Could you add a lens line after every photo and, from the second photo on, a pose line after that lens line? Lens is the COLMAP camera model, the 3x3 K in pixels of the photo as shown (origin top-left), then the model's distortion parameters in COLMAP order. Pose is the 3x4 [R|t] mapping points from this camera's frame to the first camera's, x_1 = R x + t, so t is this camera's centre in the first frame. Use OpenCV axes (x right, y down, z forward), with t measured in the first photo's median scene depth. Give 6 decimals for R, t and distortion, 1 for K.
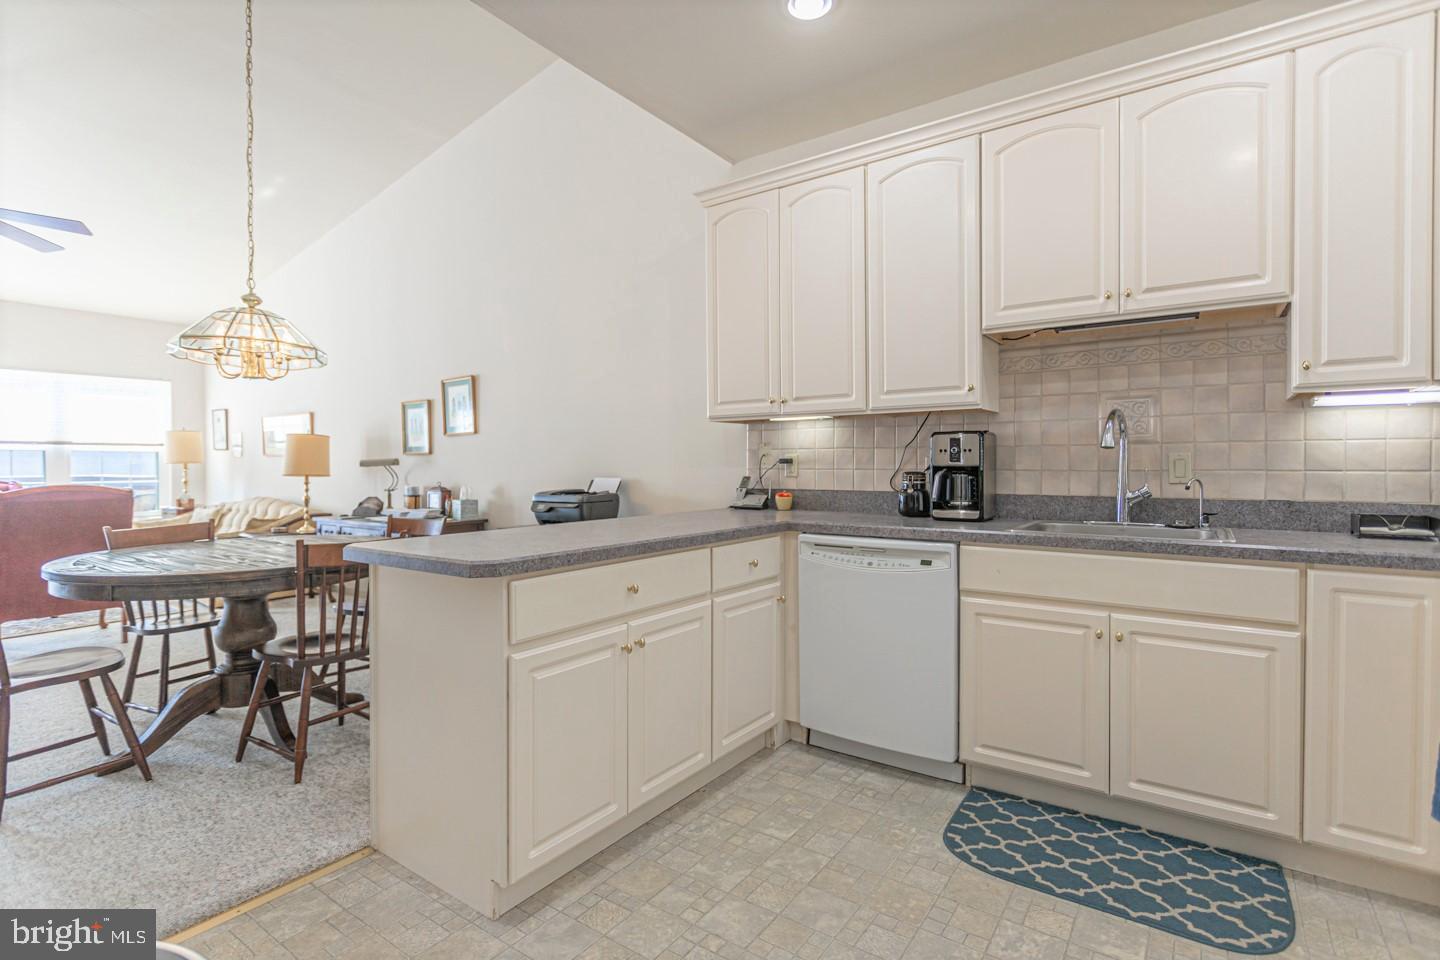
lens RADIAL K [[677.4, 0, 714.5], [0, 677.4, 472.5], [0, 0, 1]] dist [-0.001308, 0.000239]
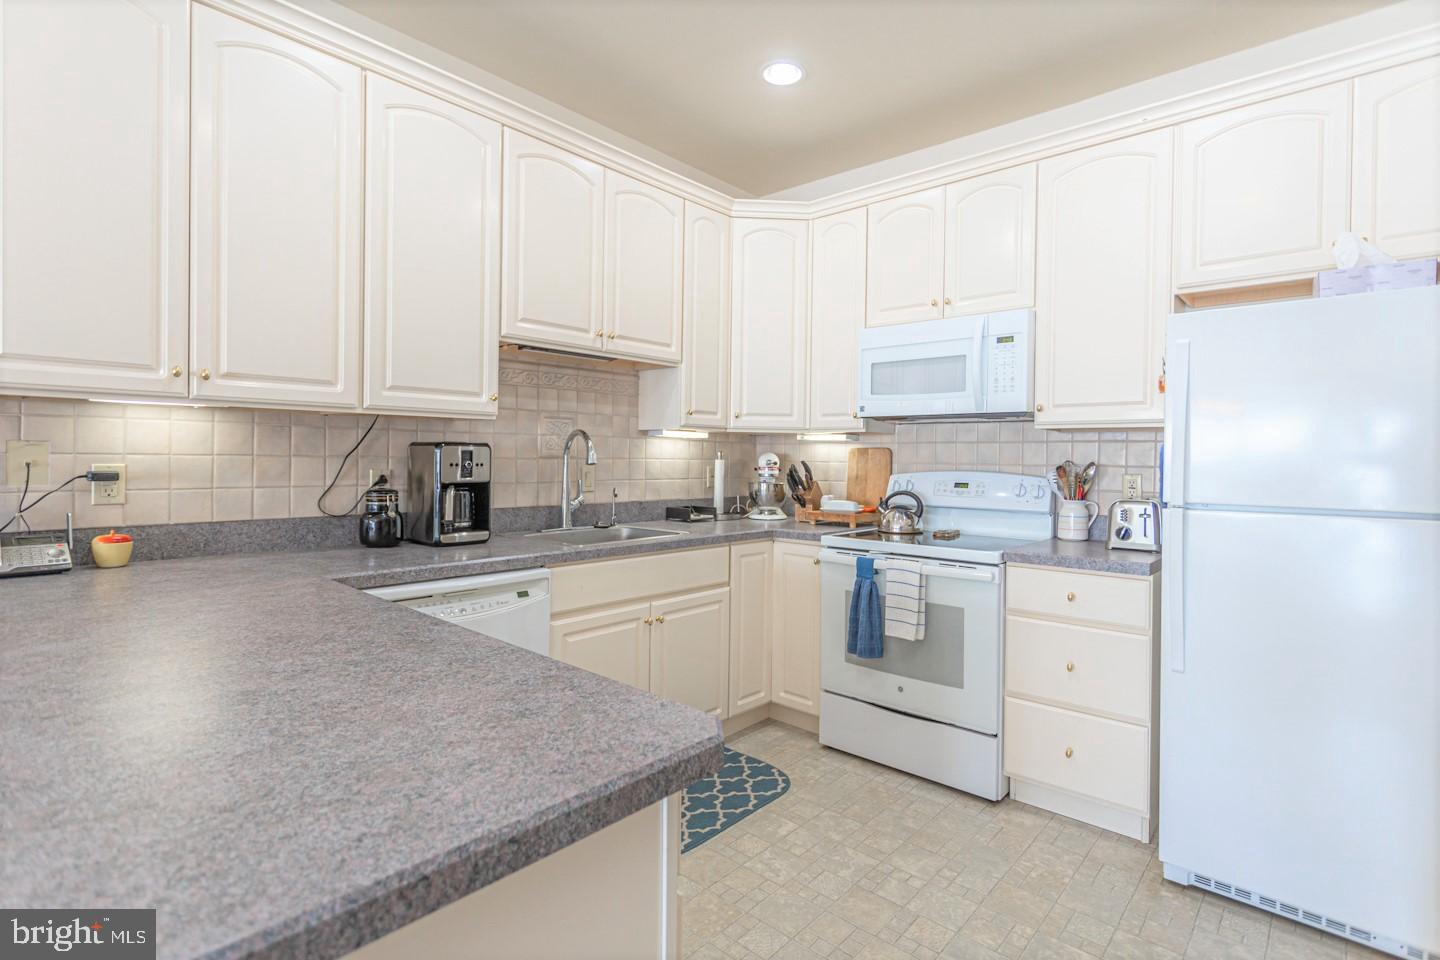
lens RADIAL K [[698.7, 0, 735.0], [0, 698.7, 464.4], [0, 0, 1]] dist [0.004502, 0.000650]
pose [[0.105610, -0.007451, 0.994380, -0.515005], [-0.002675, 0.999966, 0.007777, -0.041254], [-0.994404, -0.003482, 0.105586, 0.561787]]
